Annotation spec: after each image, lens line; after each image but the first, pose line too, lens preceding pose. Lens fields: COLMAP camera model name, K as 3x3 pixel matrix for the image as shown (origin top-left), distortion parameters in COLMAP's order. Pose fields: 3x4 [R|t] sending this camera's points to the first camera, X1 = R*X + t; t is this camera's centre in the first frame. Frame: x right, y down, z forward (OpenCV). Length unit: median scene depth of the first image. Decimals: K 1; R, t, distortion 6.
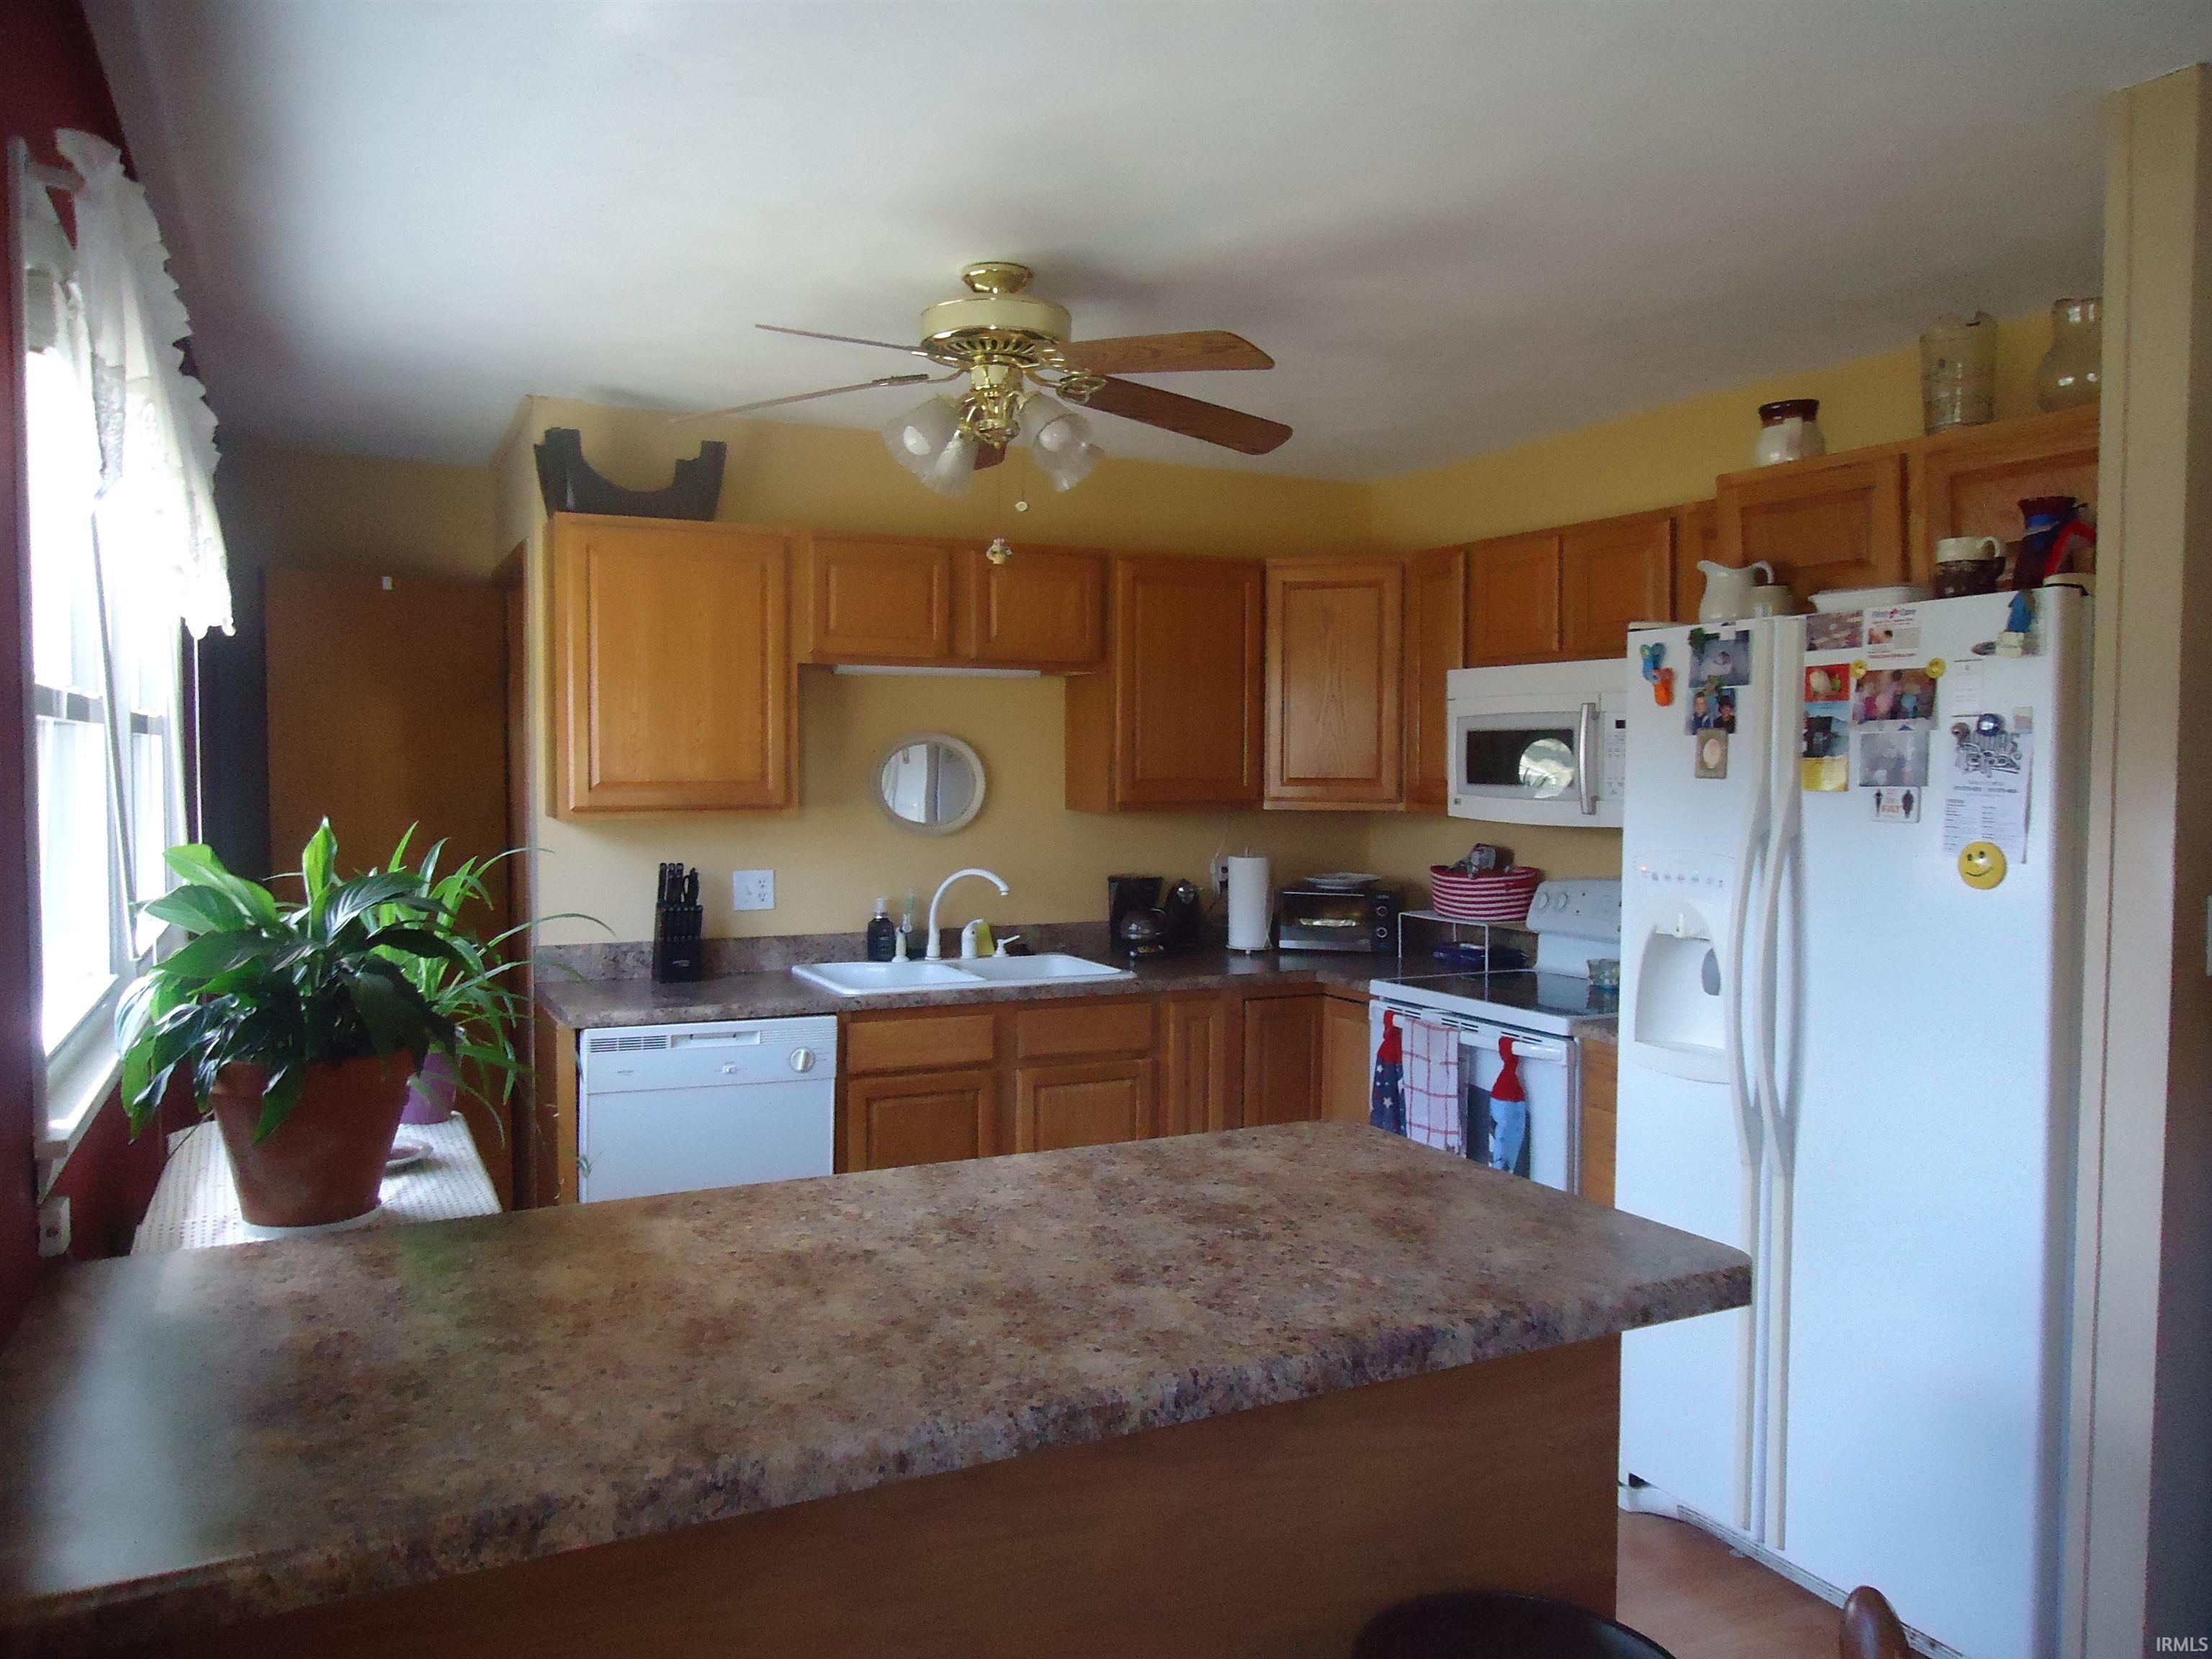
lens RADIAL K [[1617.0, 0, 1109.2], [0, 1617.0, 827.4], [0, 0, 1]] dist [-0.012285, 0.006113]
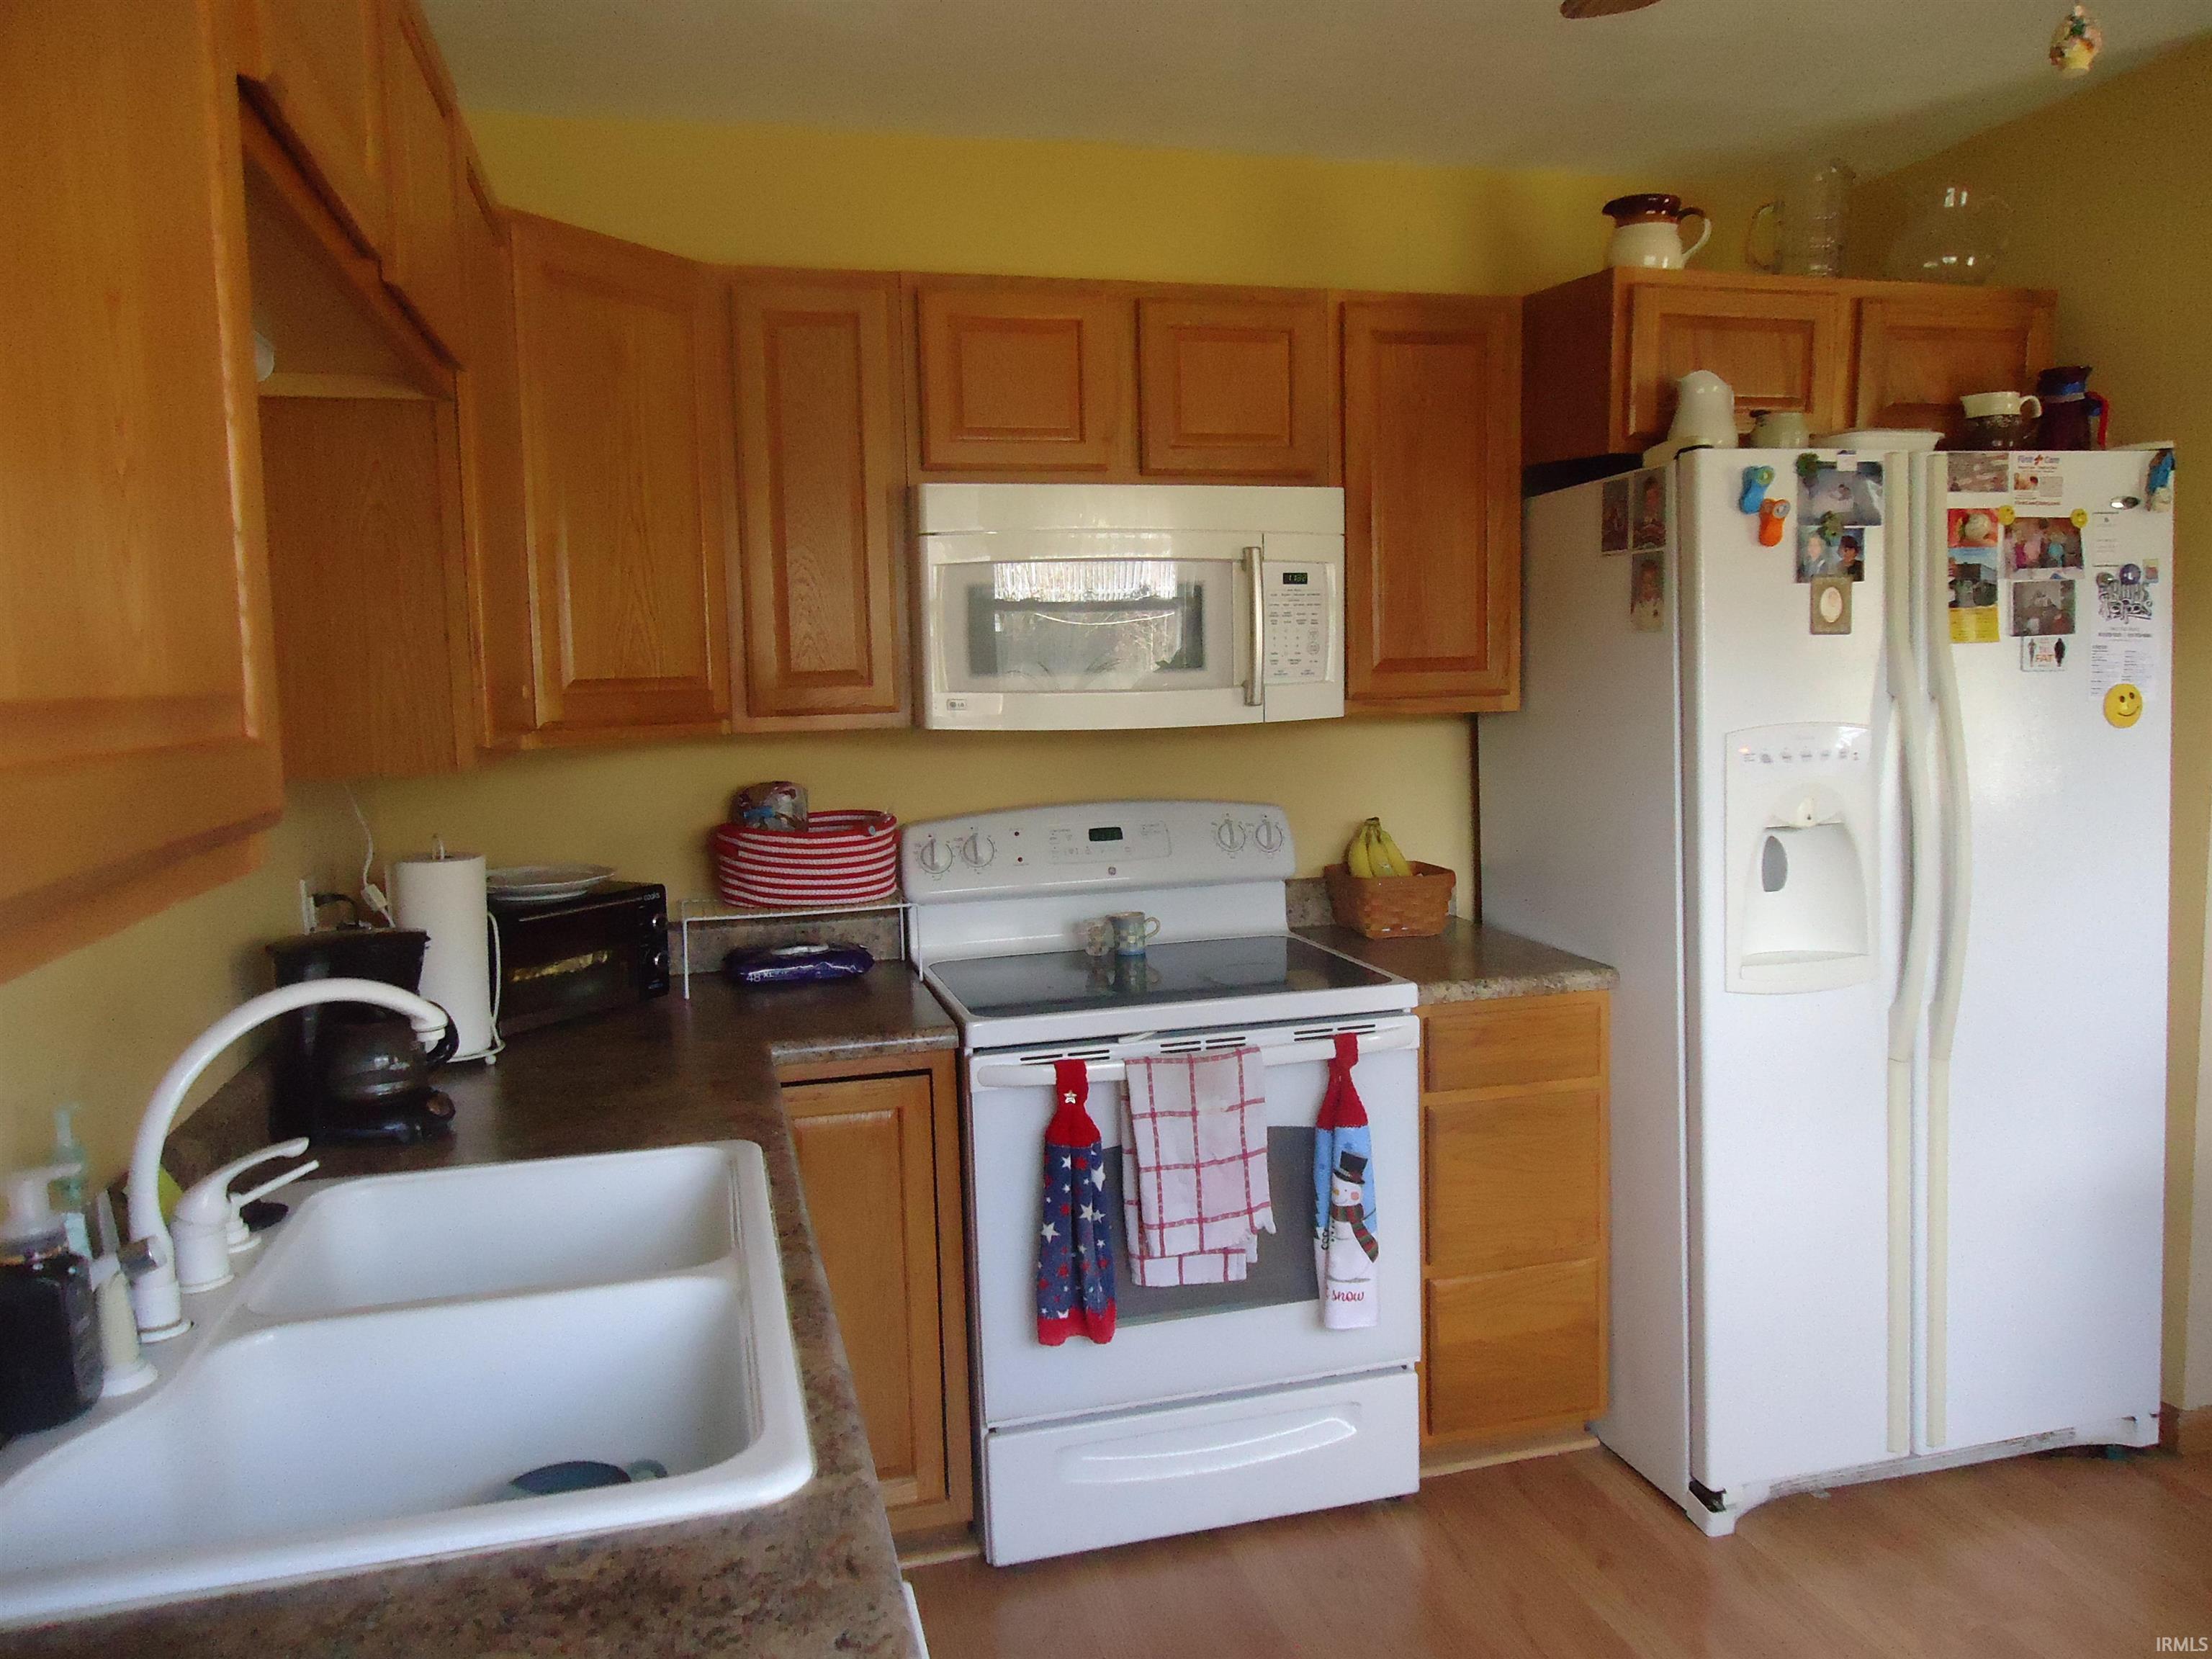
lens RADIAL K [[1617.0, 0, 1112.3], [0, 1617.0, 836.9], [0, 0, 1]] dist [-0.012285, 0.006113]
pose [[0.188833, -0.111473, 0.975662, -0.596134], [0.065200, 0.992767, 0.100809, -0.038623], [-0.979842, 0.044577, 0.194735, 1.339215]]
